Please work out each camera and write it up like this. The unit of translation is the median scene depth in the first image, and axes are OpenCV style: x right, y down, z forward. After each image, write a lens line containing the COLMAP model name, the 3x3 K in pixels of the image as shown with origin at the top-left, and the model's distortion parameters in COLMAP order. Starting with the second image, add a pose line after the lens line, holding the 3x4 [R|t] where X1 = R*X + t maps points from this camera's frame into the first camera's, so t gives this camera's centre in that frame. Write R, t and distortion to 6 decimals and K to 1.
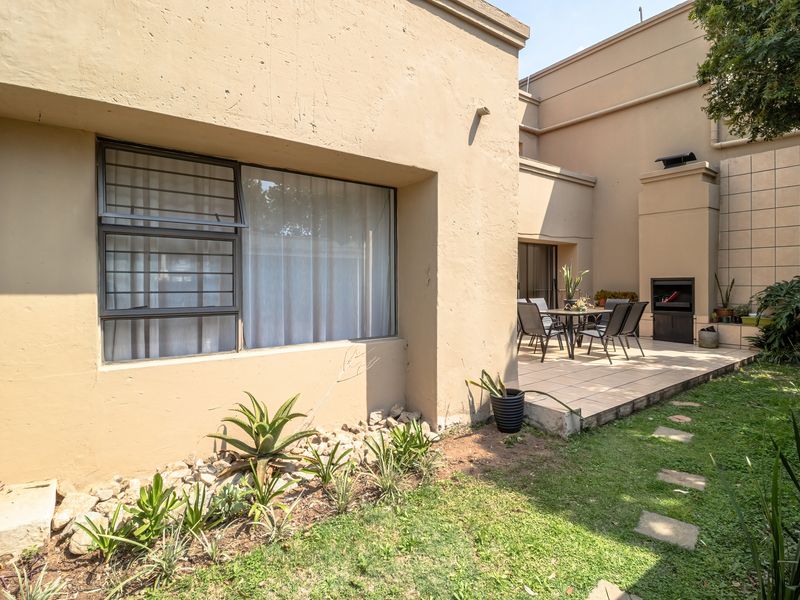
lens RADIAL K [[414.1, 0, 402.4], [0, 414.1, 295.8], [0, 0, 1]] dist [0.000245, -0.009783]
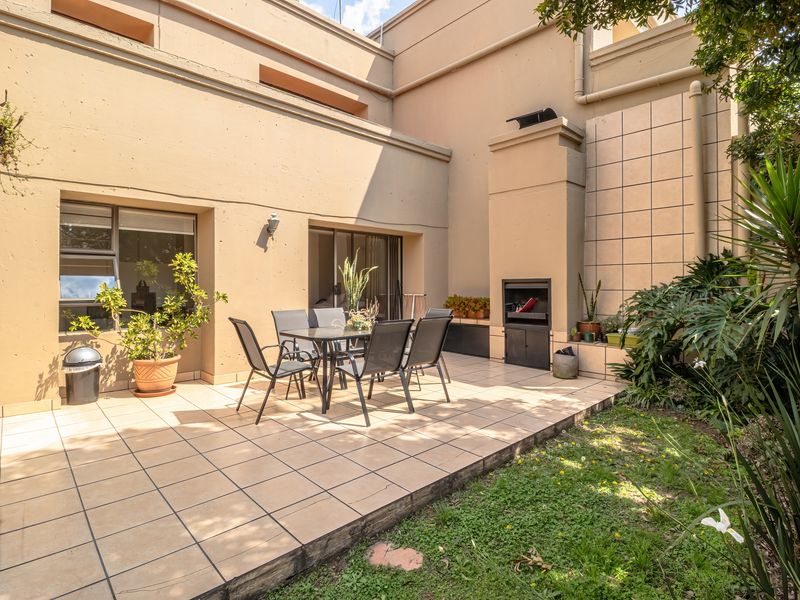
lens RADIAL K [[414.1, 0, 397.2], [0, 414.1, 294.9], [0, 0, 1]] dist [0.000245, -0.009783]
pose [[0.993292, 0.001079, 0.115625, 0.355461], [-0.000342, 0.999979, -0.006396, -0.010670], [-0.115629, 0.006313, 0.993272, 0.310557]]
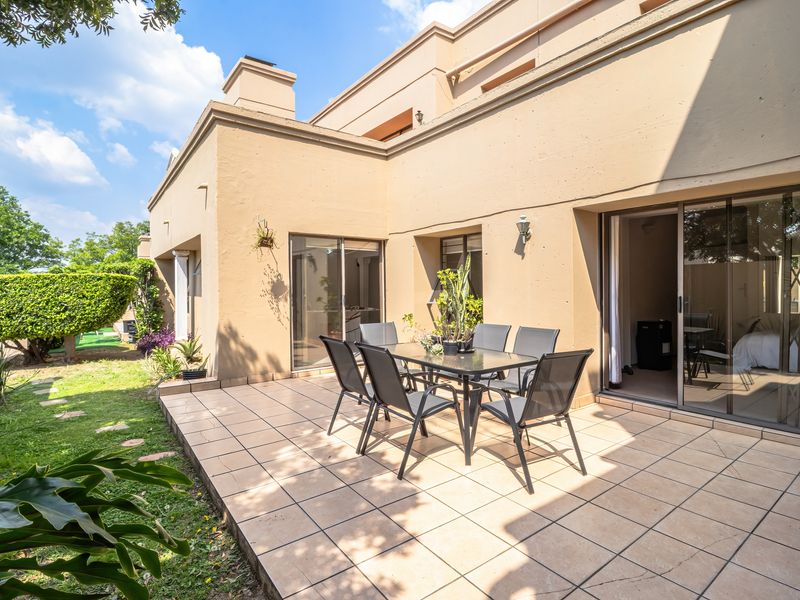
lens RADIAL K [[414.1, 0, 401.3], [0, 414.1, 292.6], [0, 0, 1]] dist [0.000245, -0.009783]
pose [[0.002287, 0.021053, -0.999776, 0.834304], [-0.018031, 0.999617, 0.021008, -0.044639], [0.999835, 0.017978, 0.002665, 0.826772]]
